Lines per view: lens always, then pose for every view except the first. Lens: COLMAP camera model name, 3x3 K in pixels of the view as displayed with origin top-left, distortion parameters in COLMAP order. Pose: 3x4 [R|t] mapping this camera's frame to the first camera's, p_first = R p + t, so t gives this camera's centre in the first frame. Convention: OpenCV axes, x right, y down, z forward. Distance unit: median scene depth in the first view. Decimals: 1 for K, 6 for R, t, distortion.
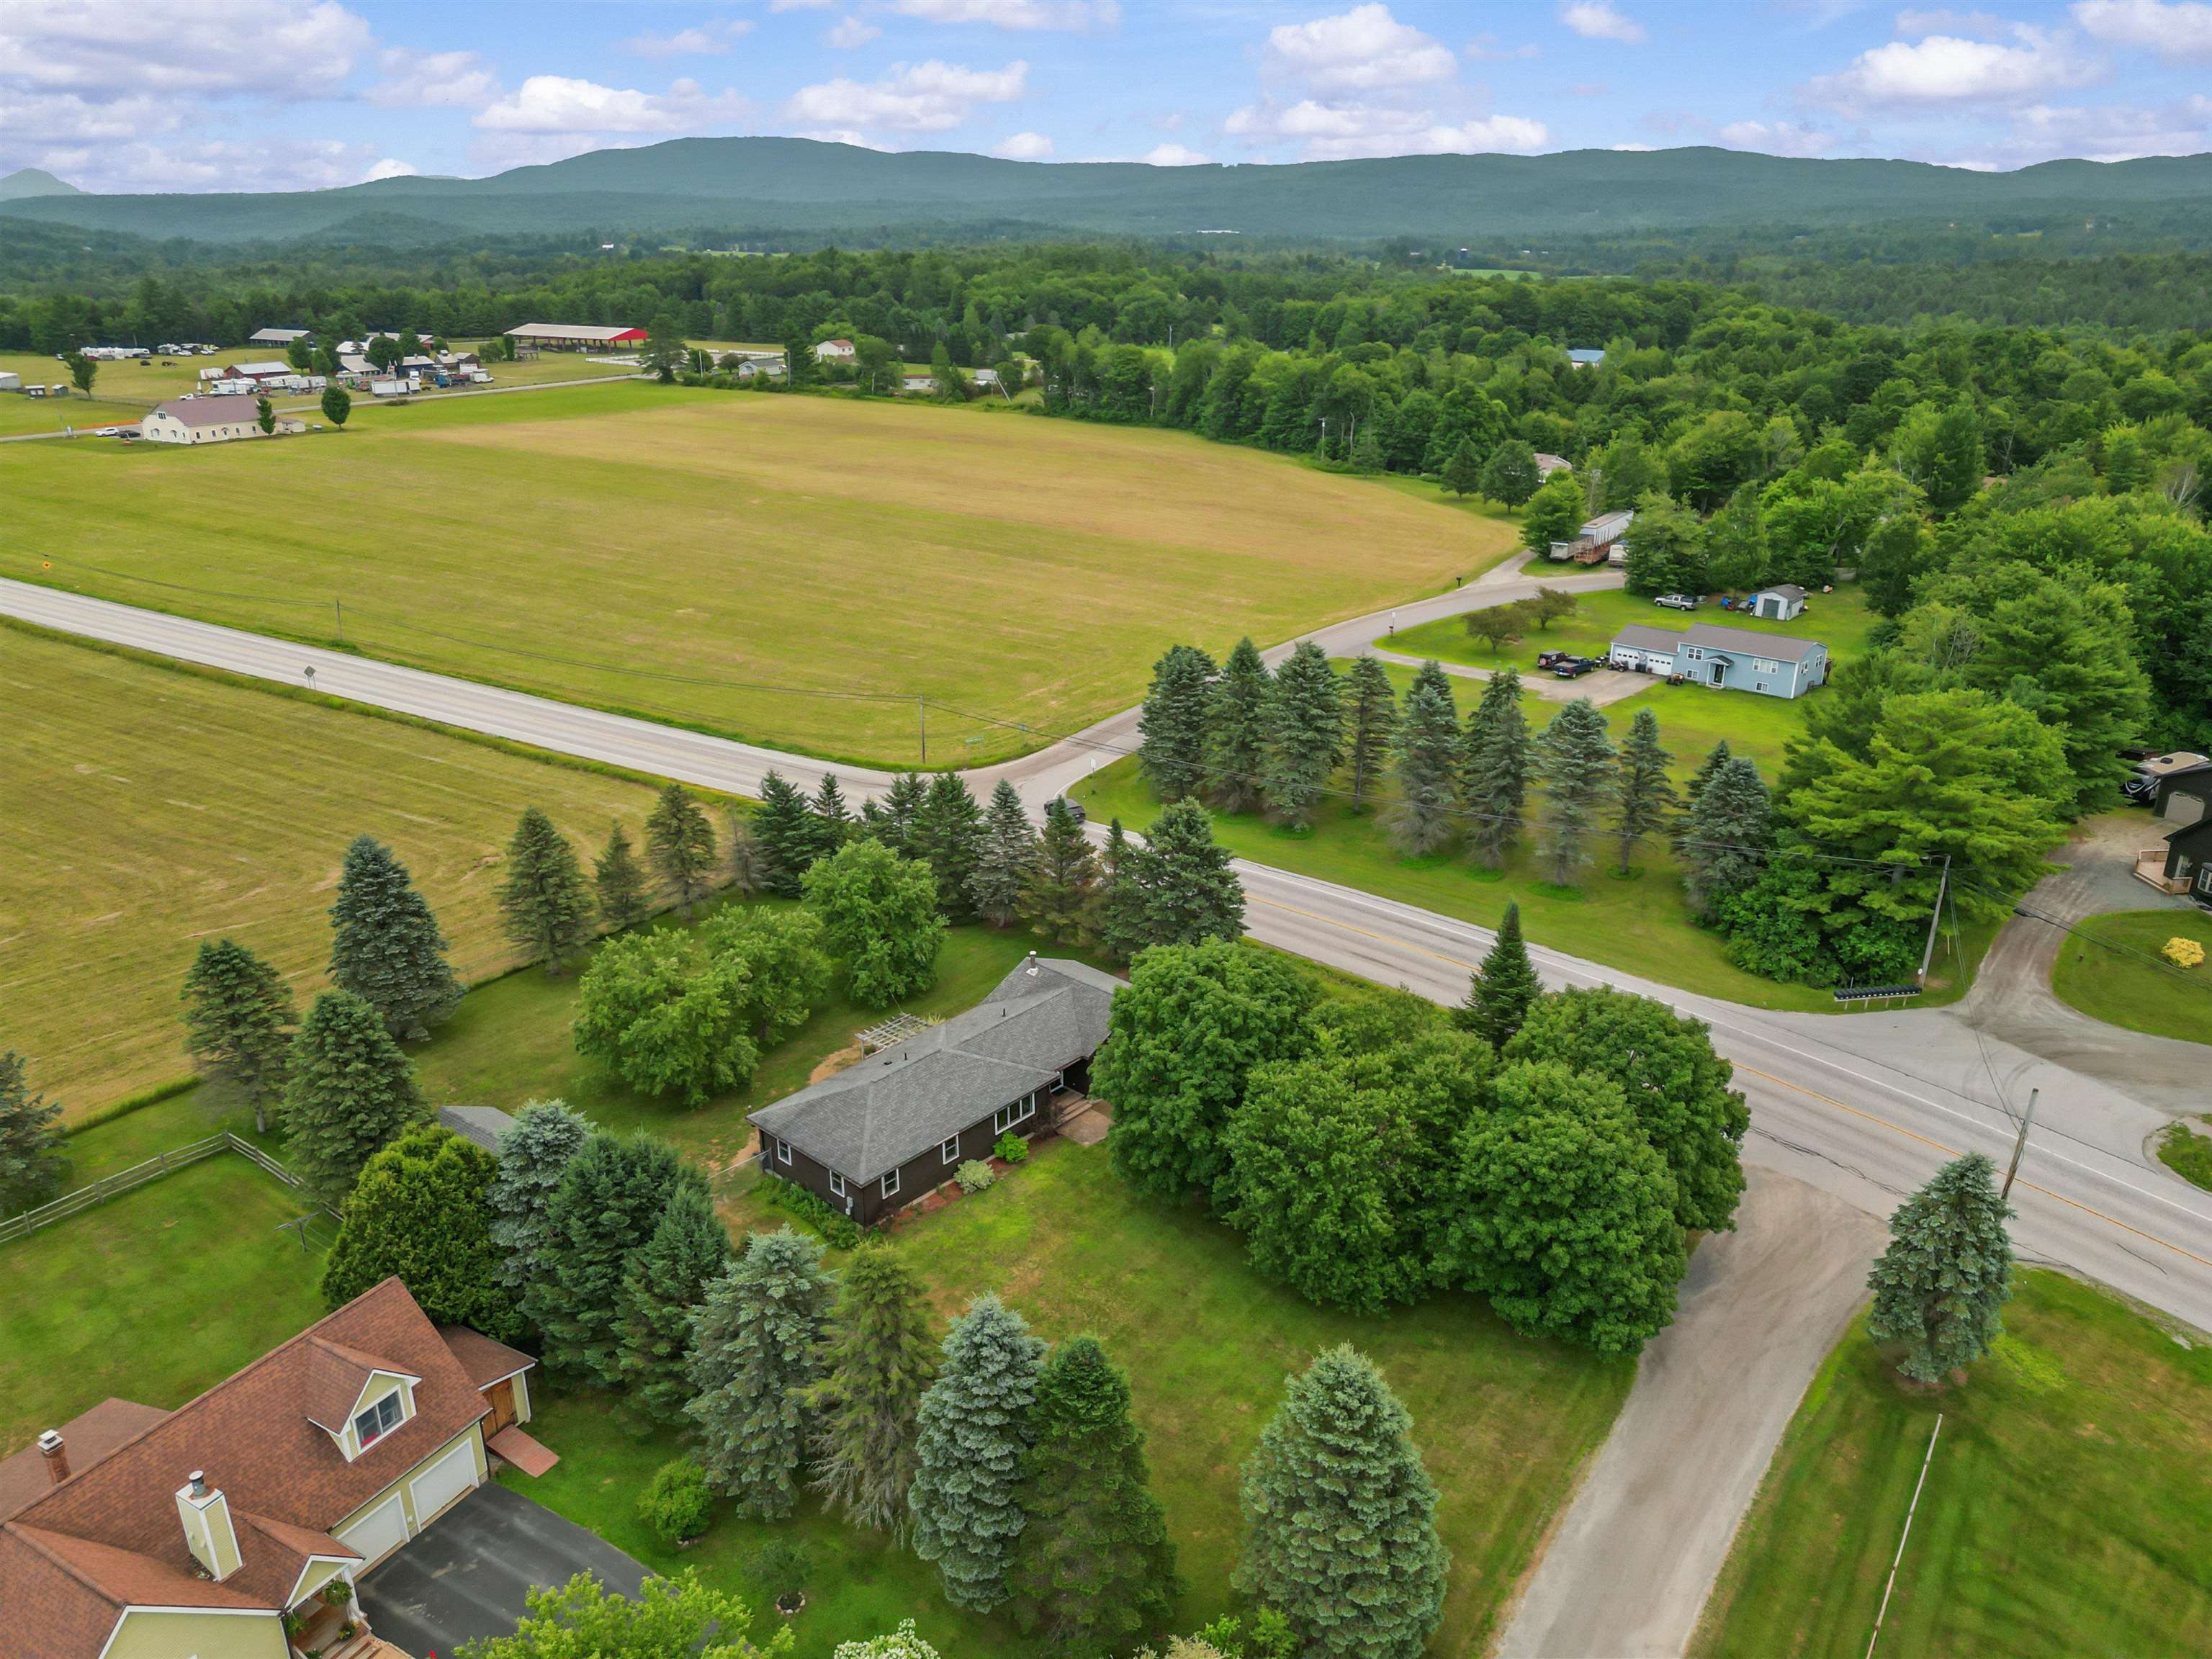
lens RADIAL K [[1505.4, 0, 1117.4], [0, 1505.4, 838.3], [0, 0, 1]] dist [0.061056, -0.071701]
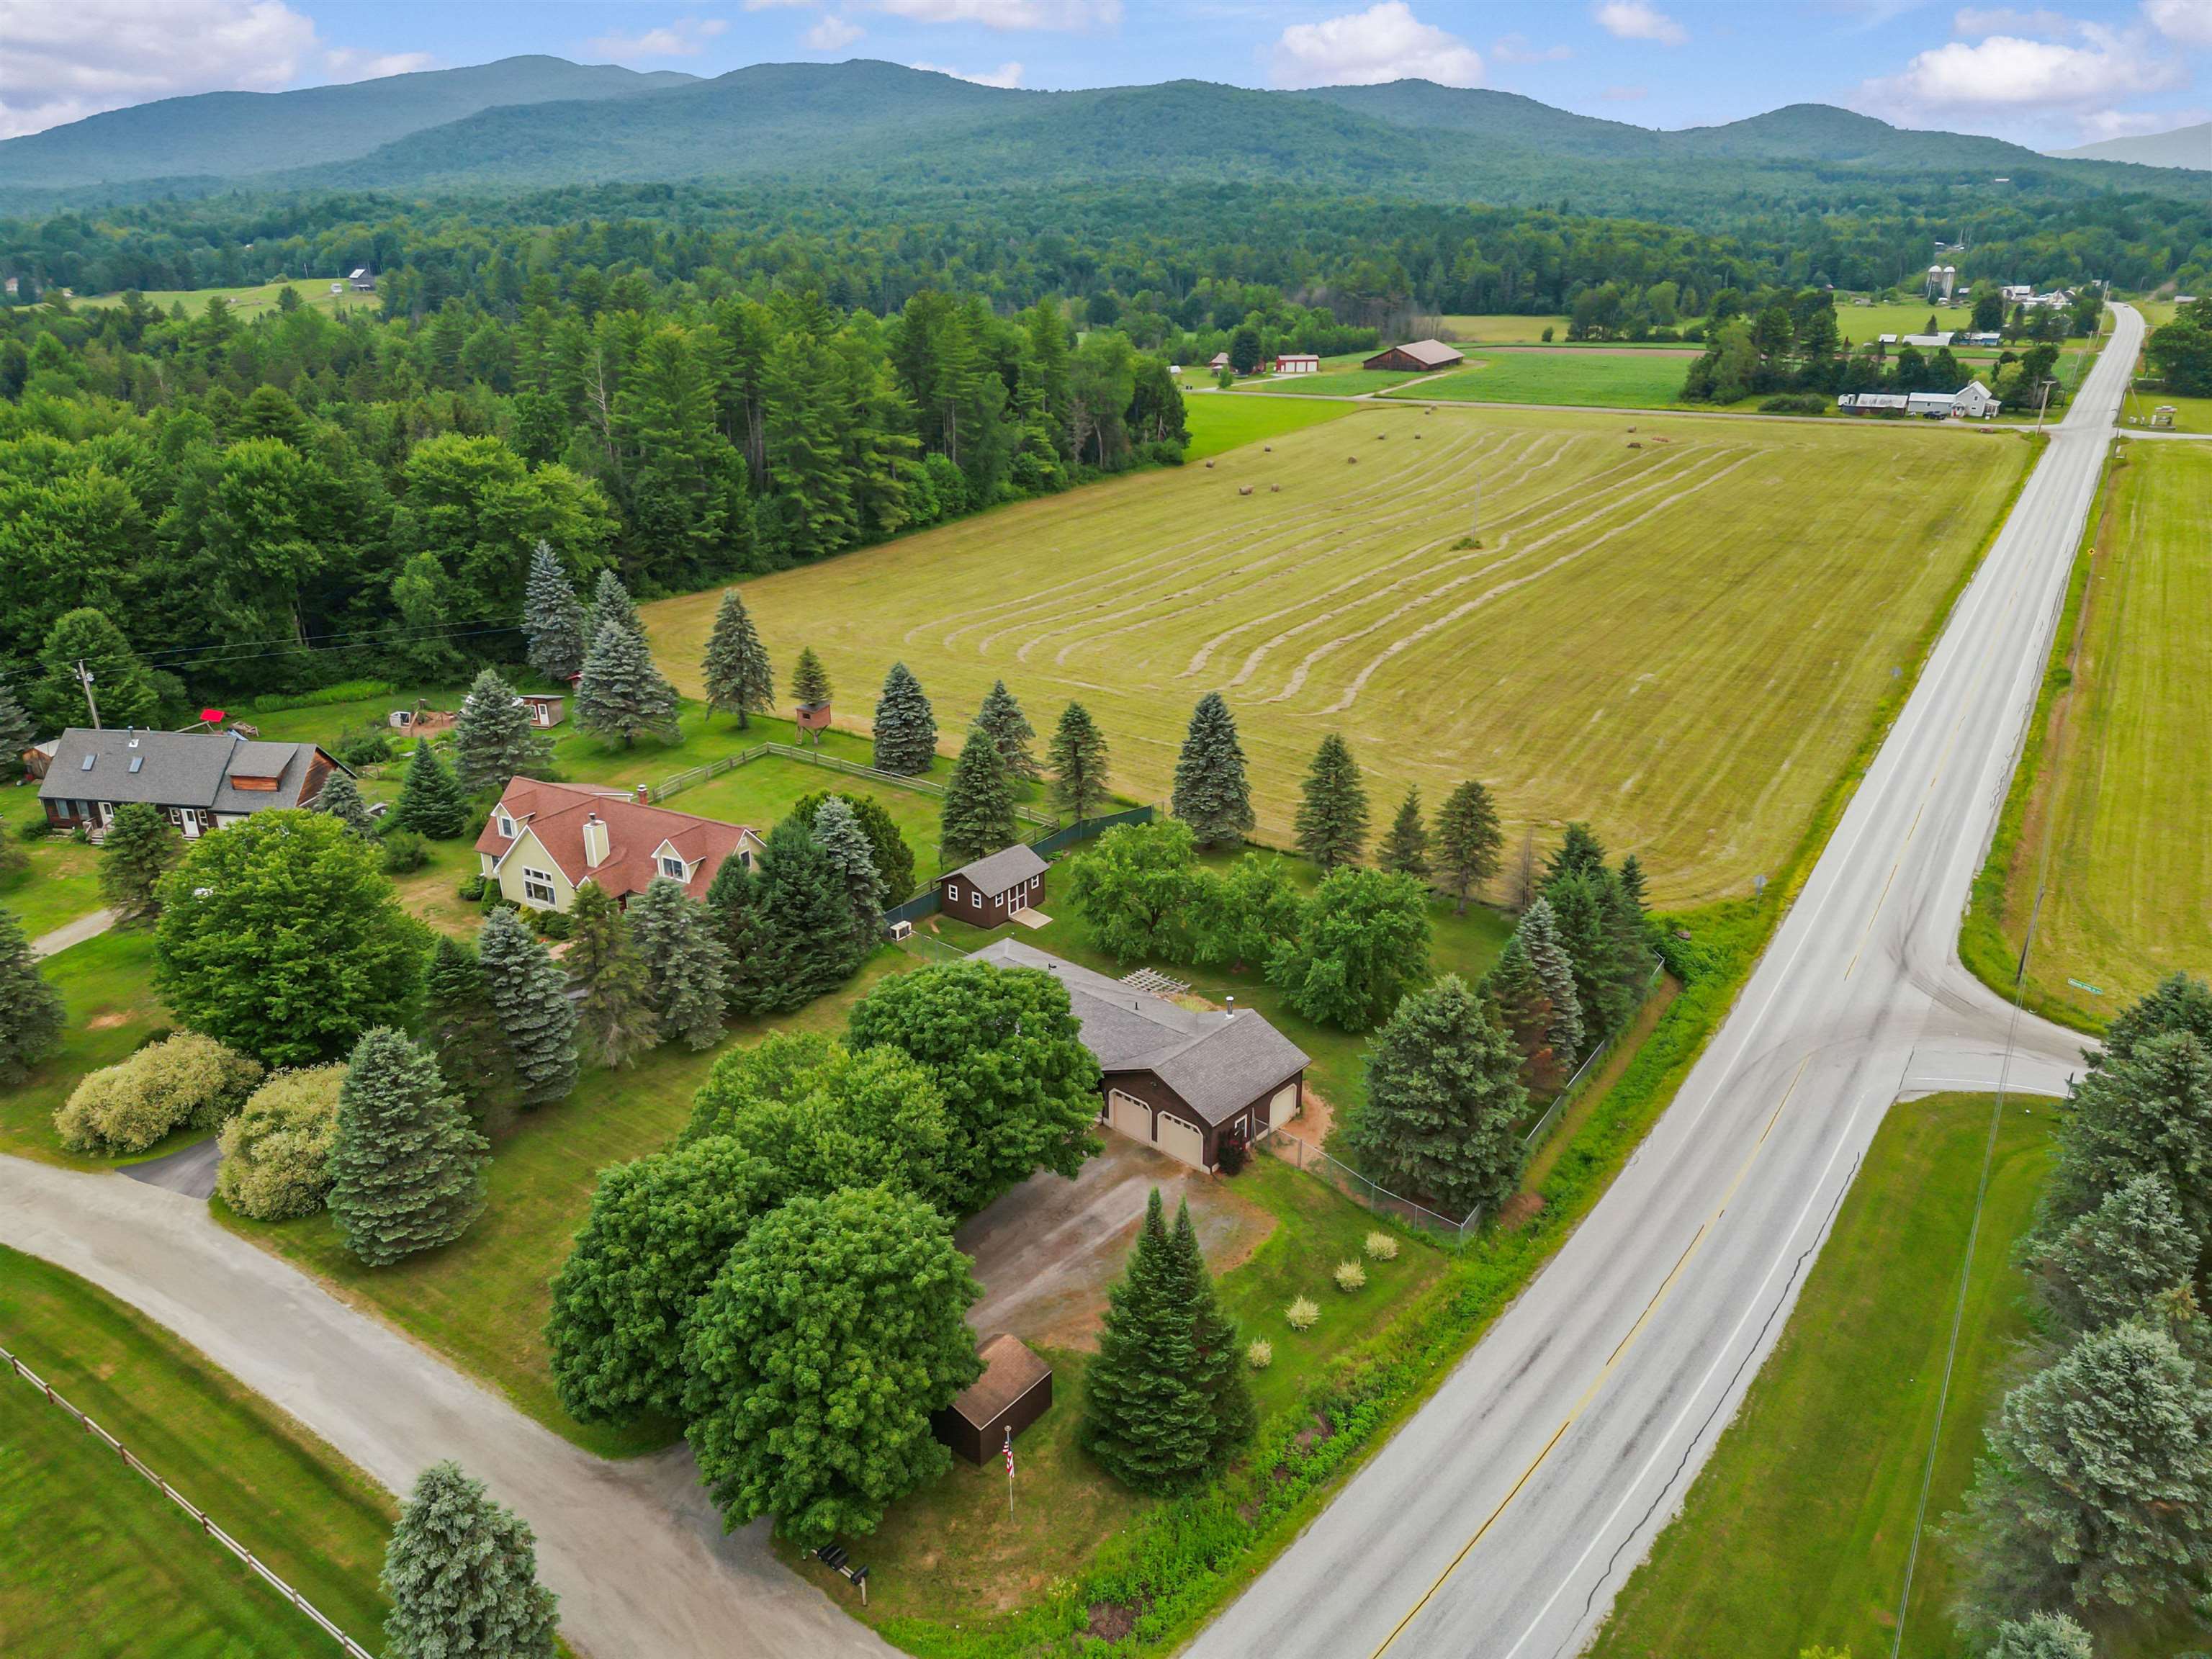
lens RADIAL K [[1505.4, 0, 1117.4], [0, 1505.4, 838.3], [0, 0, 1]] dist [0.061056, -0.071701]
pose [[0.008120, 0.374778, -0.927079, 0.384070], [-0.359385, 0.866258, 0.347043, -0.155078], [0.933154, 0.330361, 0.141723, 0.356466]]
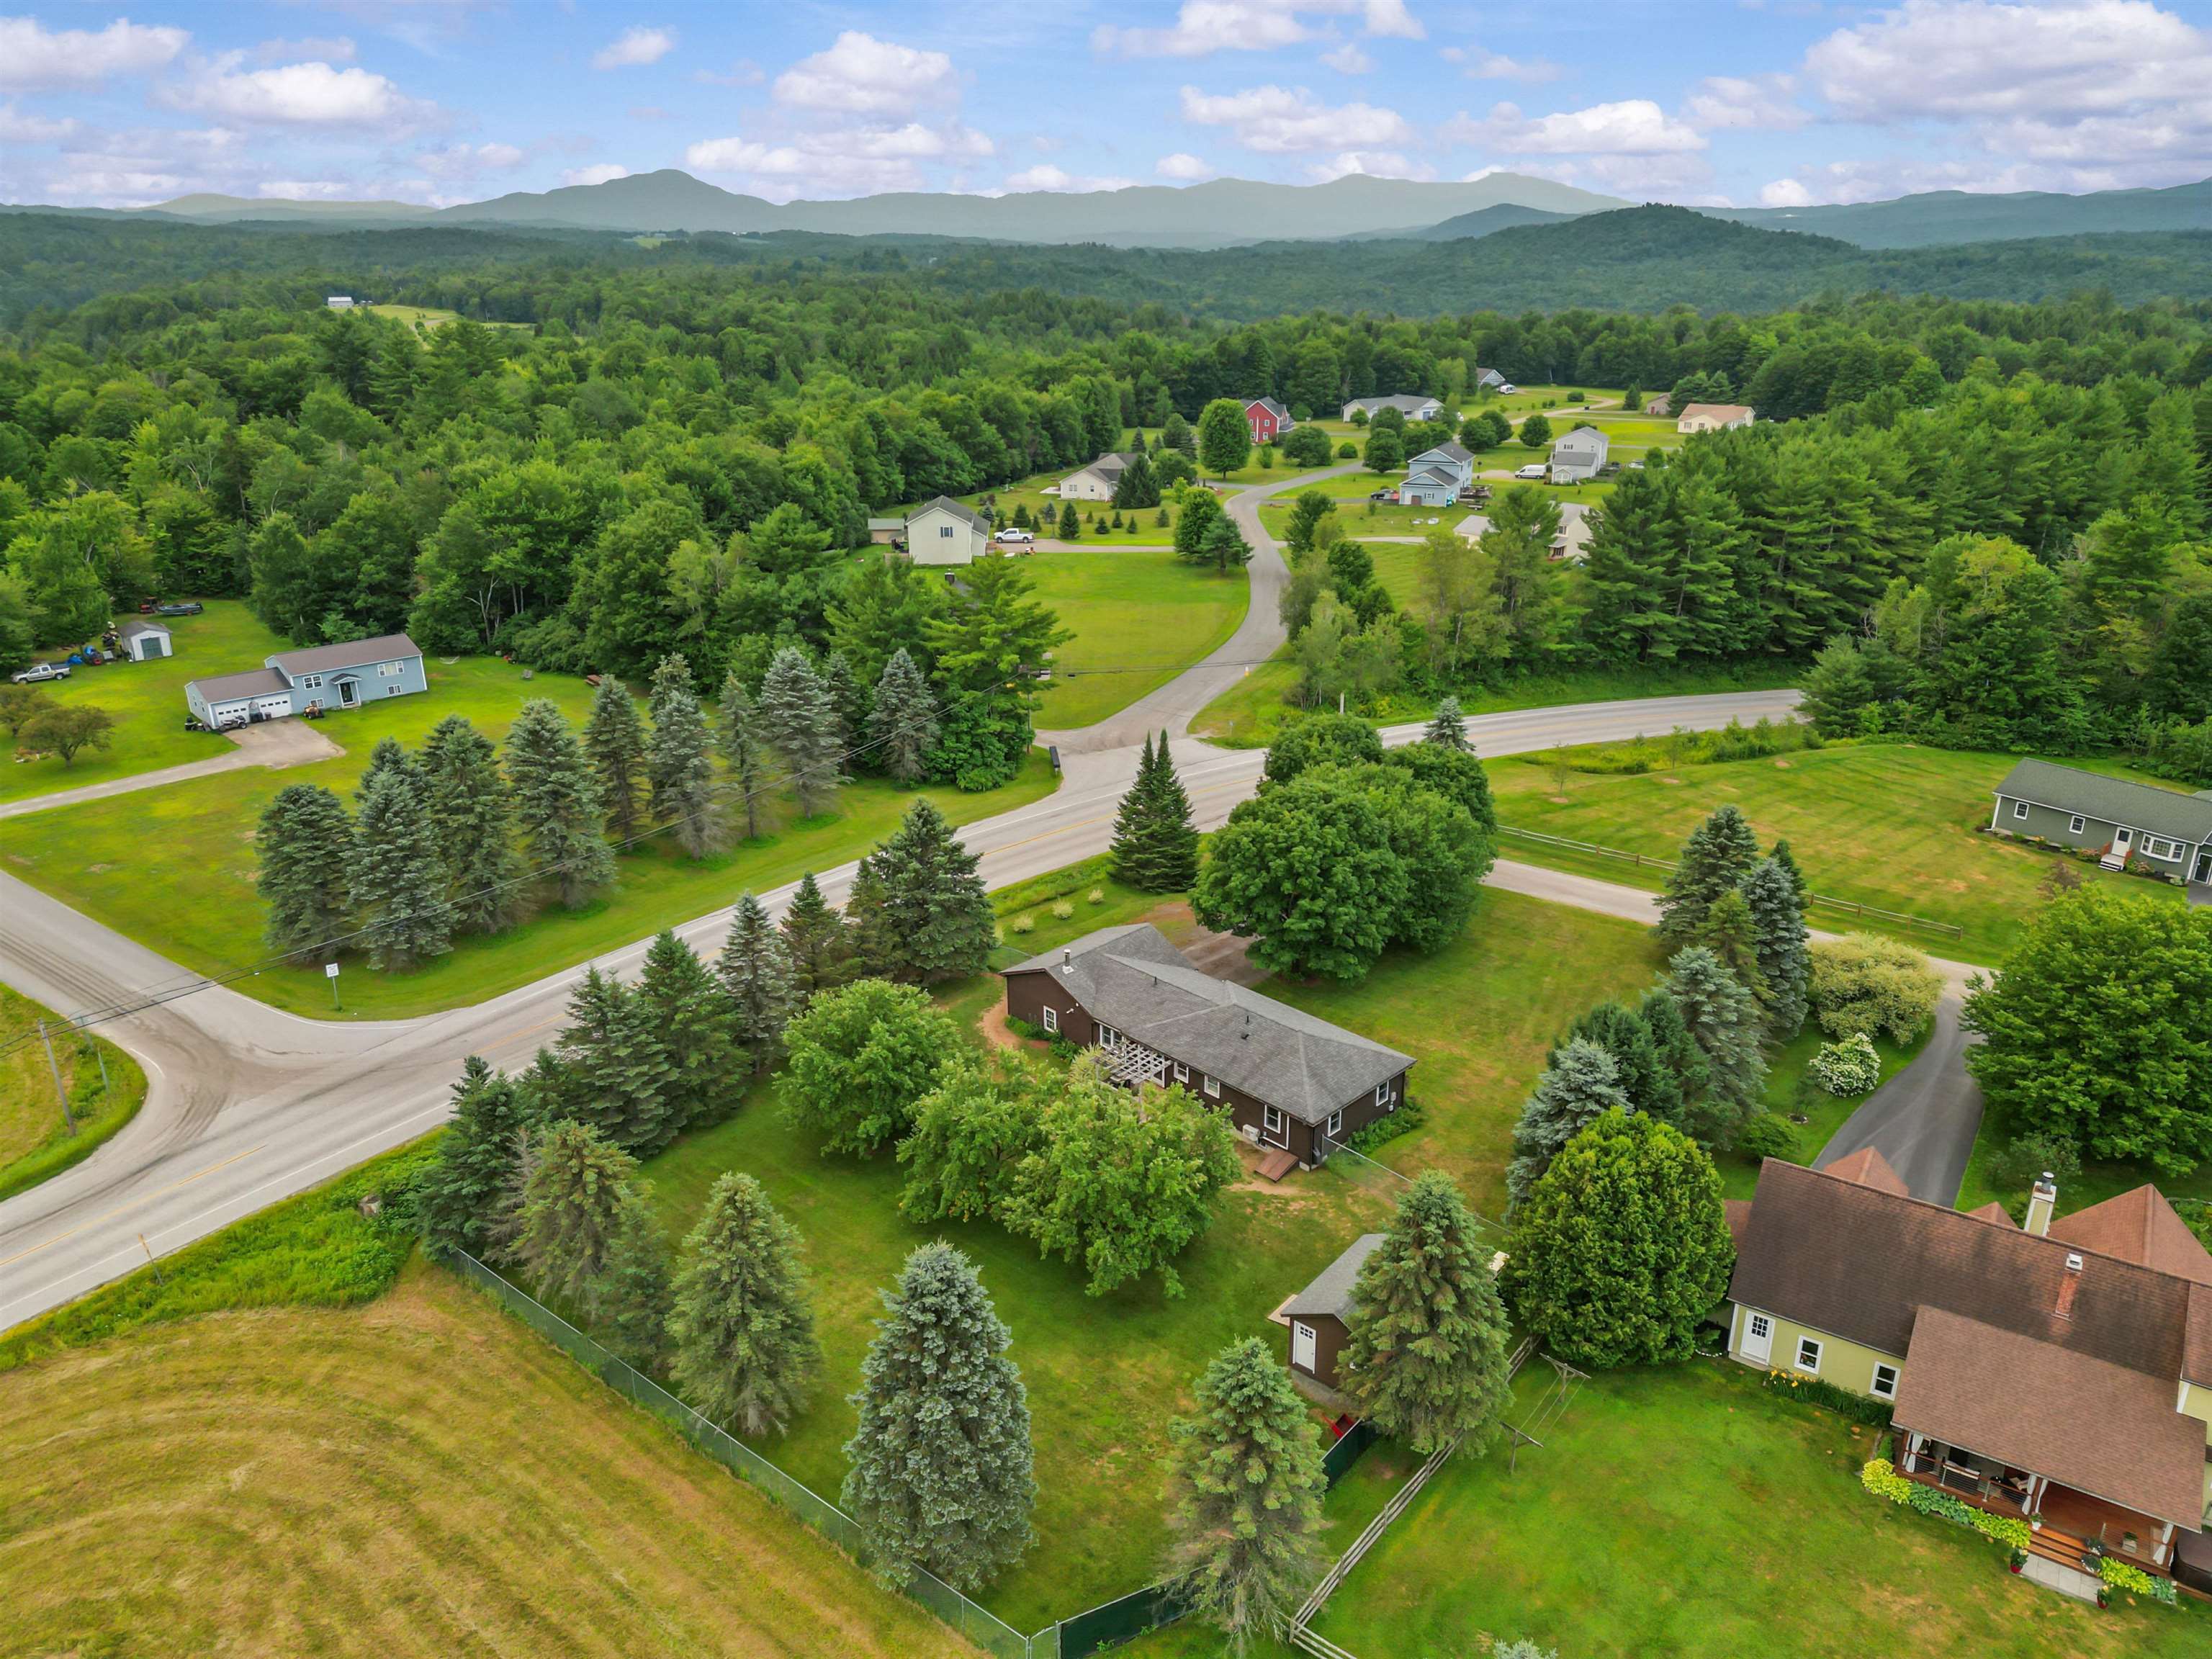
lens RADIAL K [[1505.4, 0, 1117.4], [0, 1505.4, 838.3], [0, 0, 1]] dist [0.061056, -0.071701]
pose [[0.030306, -0.355643, 0.934130, -0.448423], [0.359769, 0.875804, 0.321765, -0.139074], [-0.932549, 0.326319, 0.154492, 0.364592]]
